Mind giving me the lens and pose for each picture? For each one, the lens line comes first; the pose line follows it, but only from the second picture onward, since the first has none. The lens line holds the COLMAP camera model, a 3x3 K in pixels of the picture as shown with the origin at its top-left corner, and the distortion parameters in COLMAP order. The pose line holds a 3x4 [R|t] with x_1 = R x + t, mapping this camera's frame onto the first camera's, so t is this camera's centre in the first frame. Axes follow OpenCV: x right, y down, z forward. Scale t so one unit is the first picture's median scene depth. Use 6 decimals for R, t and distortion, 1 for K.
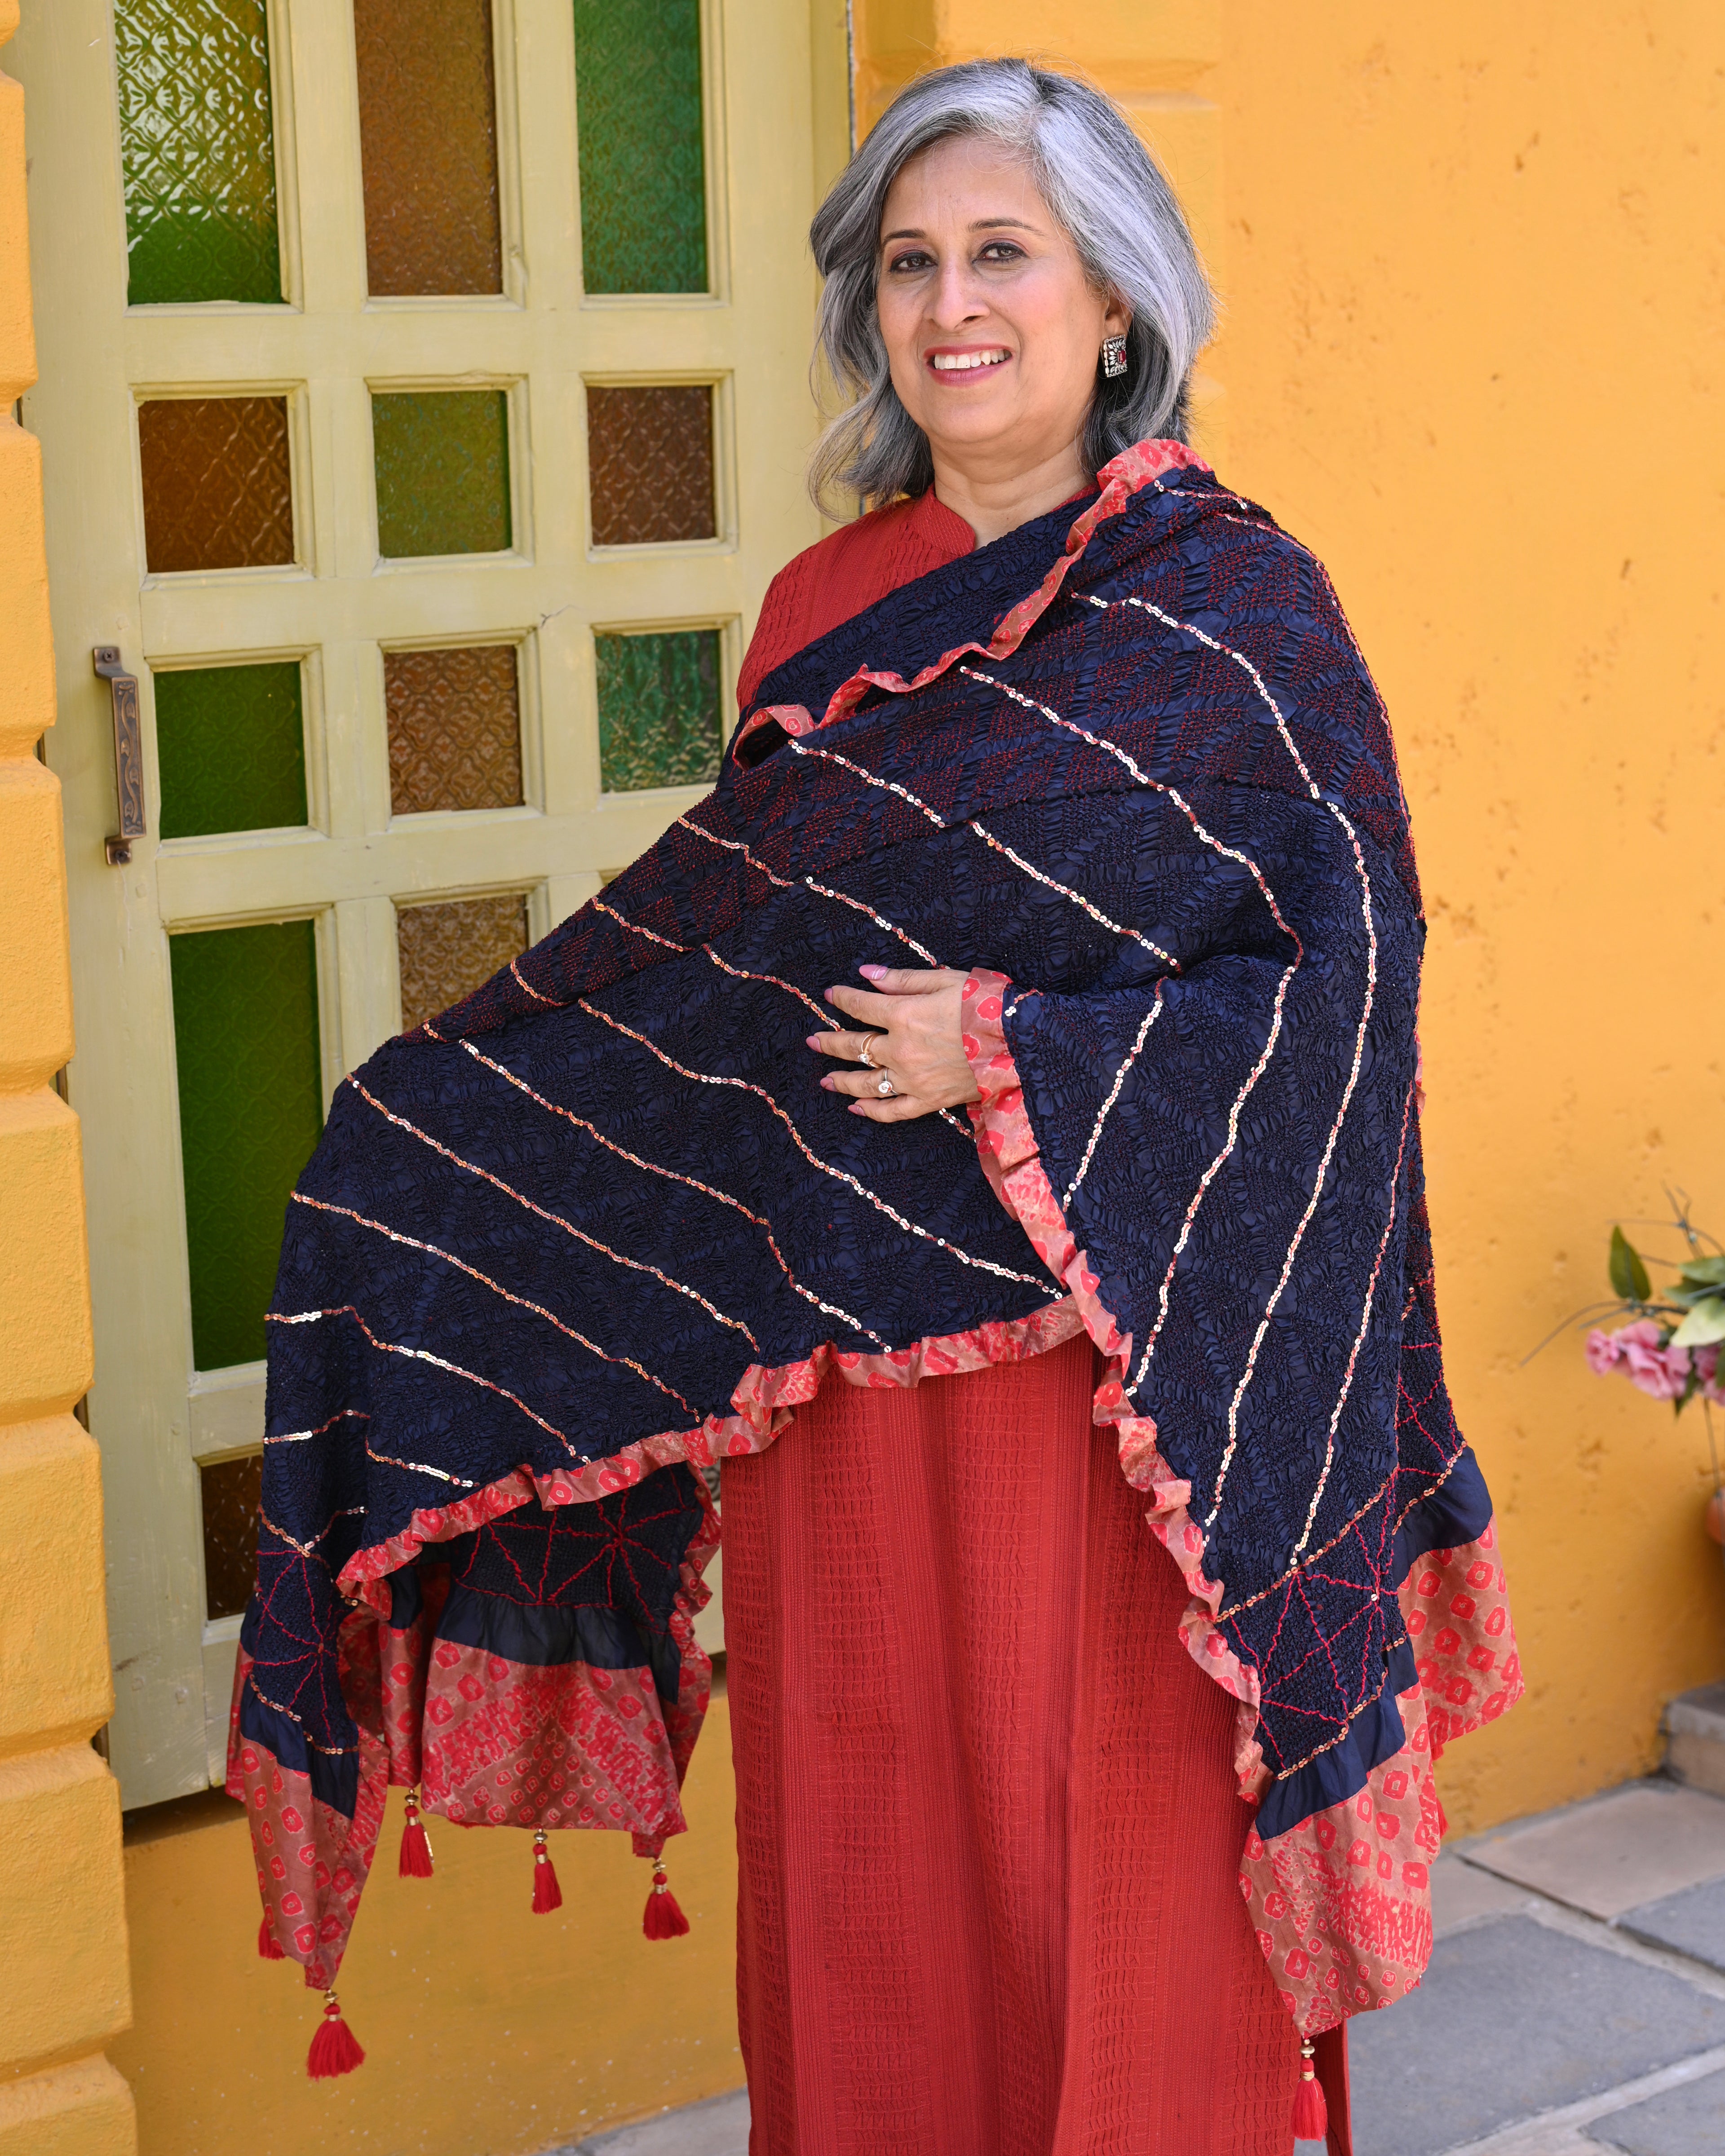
lens RADIAL K [[3925.6, 0, 865.2], [0, 3925.6, 980.4], [0, 0, 1]] dist [0.008305, -0.031298]
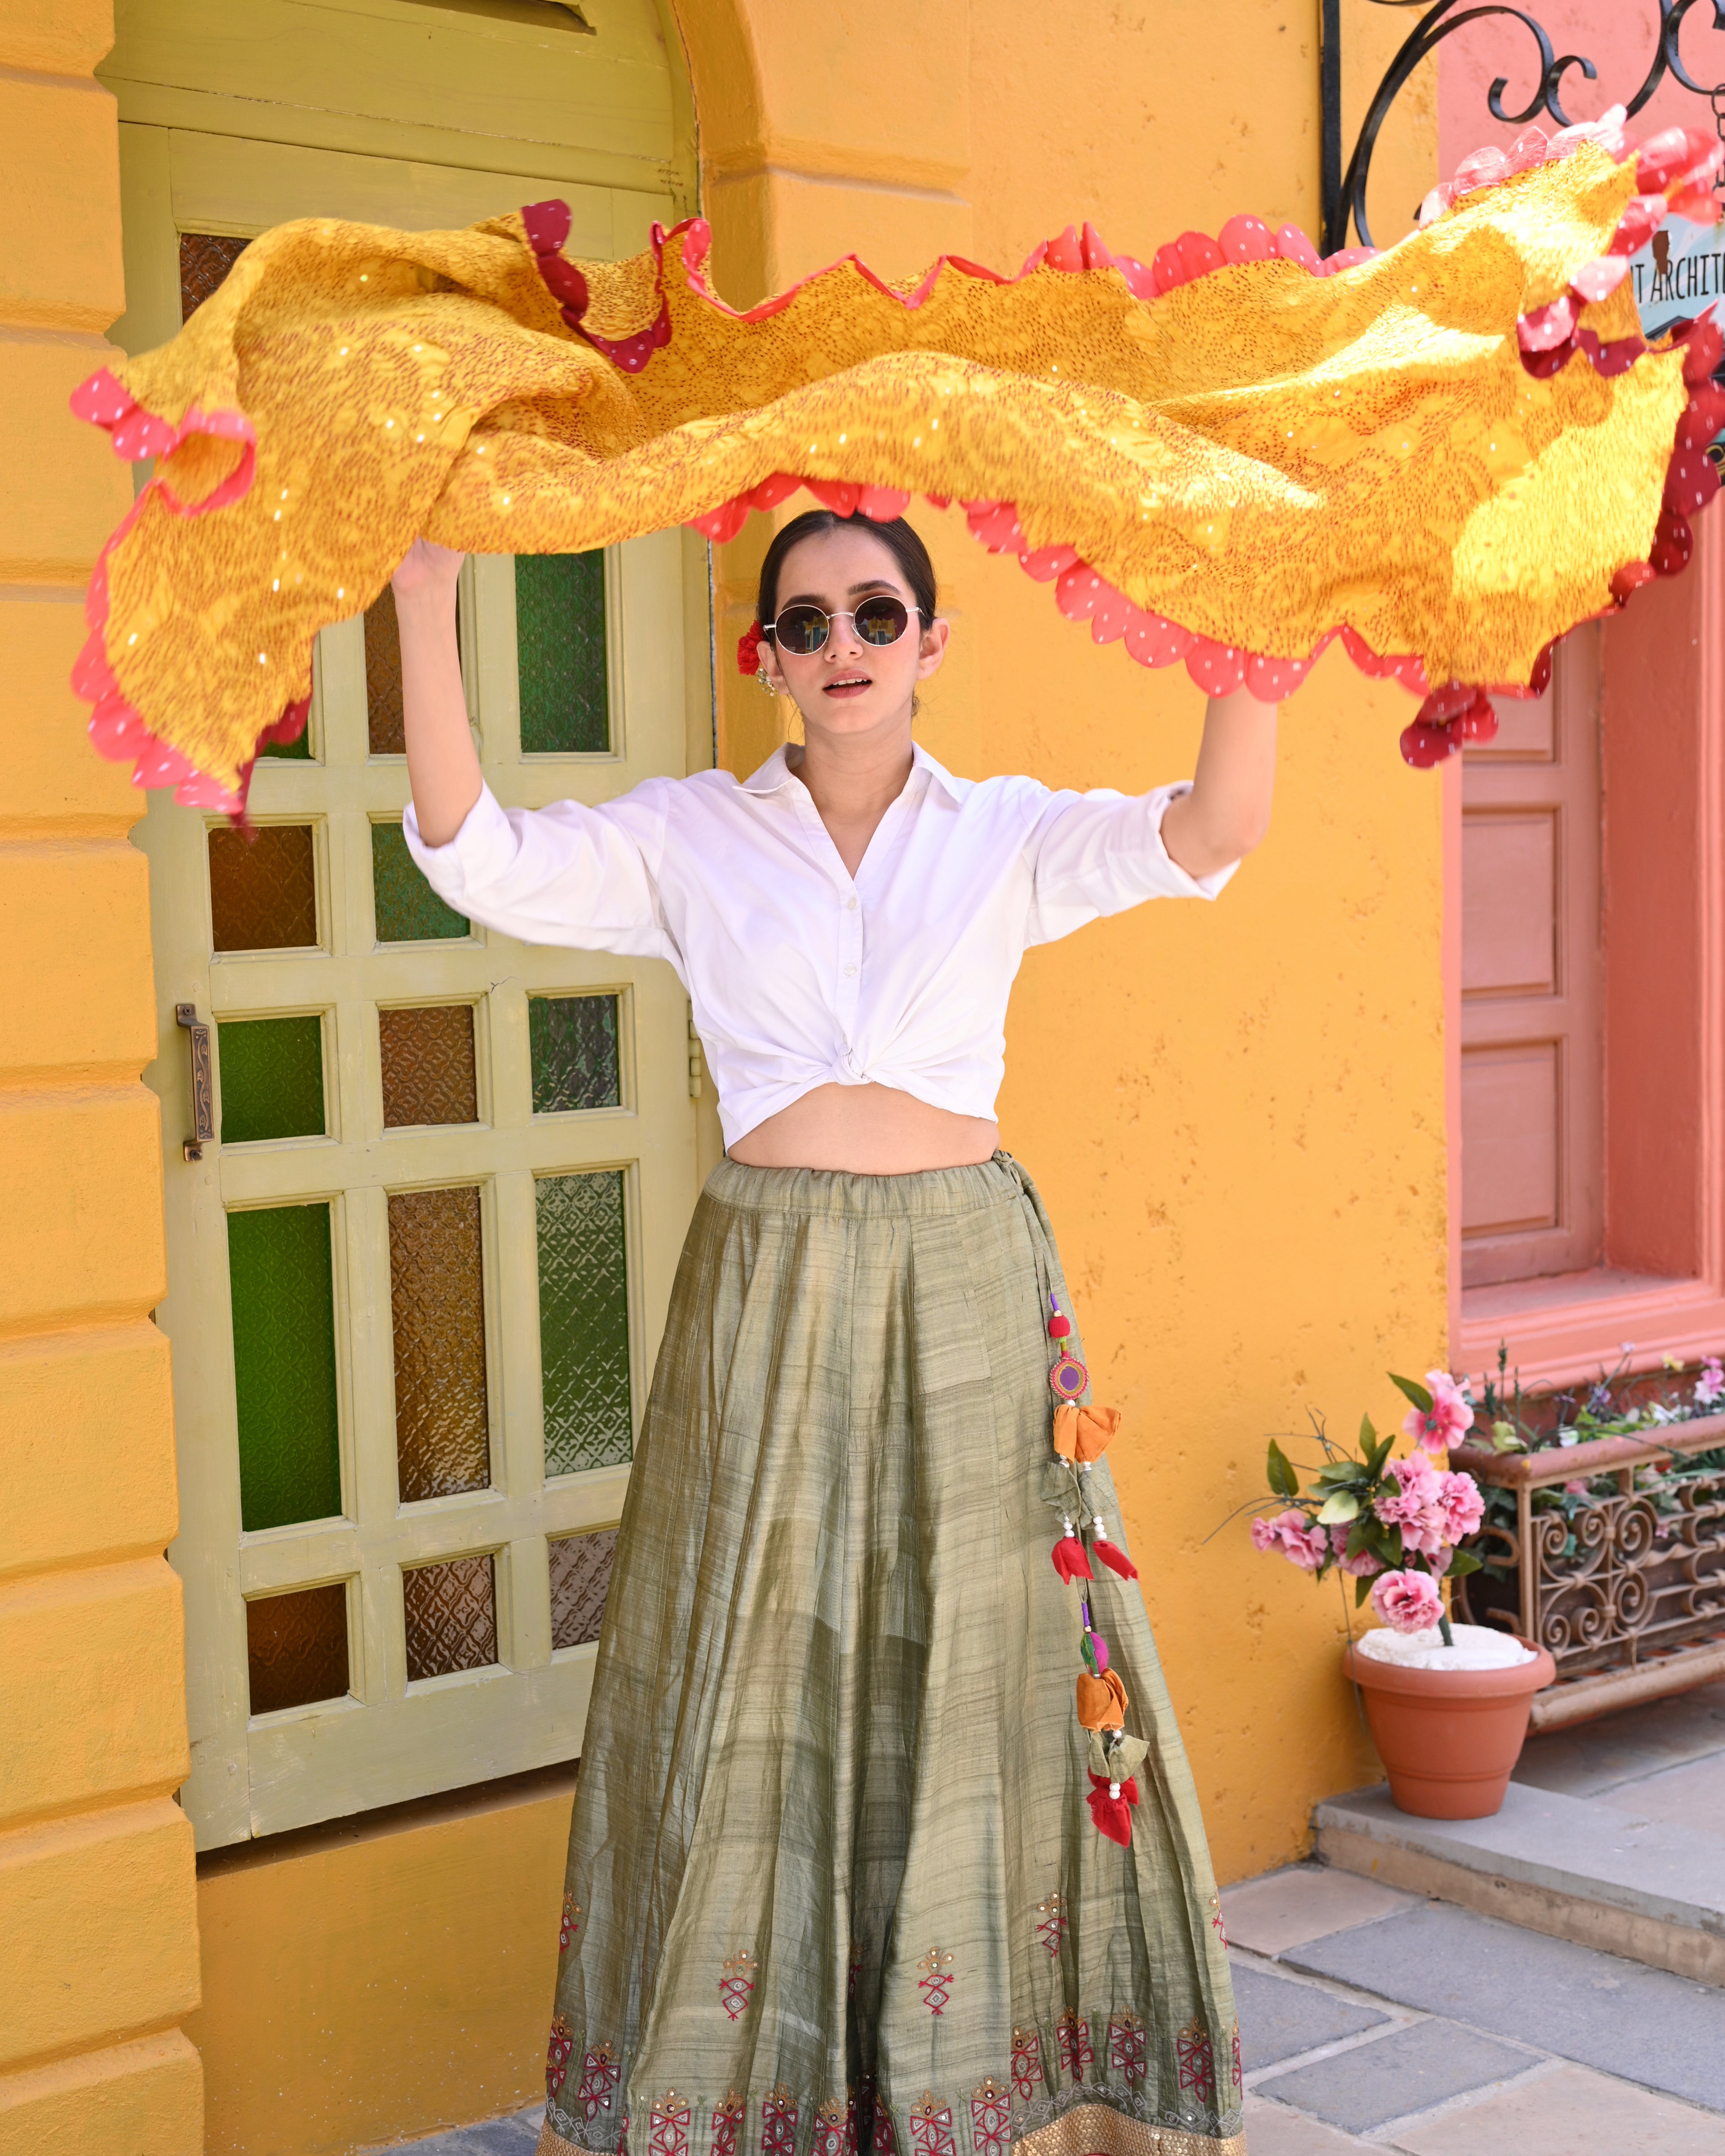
lens RADIAL K [[3463.0, 0, 855.1], [0, 3463.0, 1178.0], [0, 0, 1]] dist [0.025464, -0.127900]
pose [[0.997988, -0.003167, 0.063329, -0.026991], [0.006016, 0.998976, -0.044837, 0.025634], [-0.063122, 0.045128, 0.996985, -0.183407]]
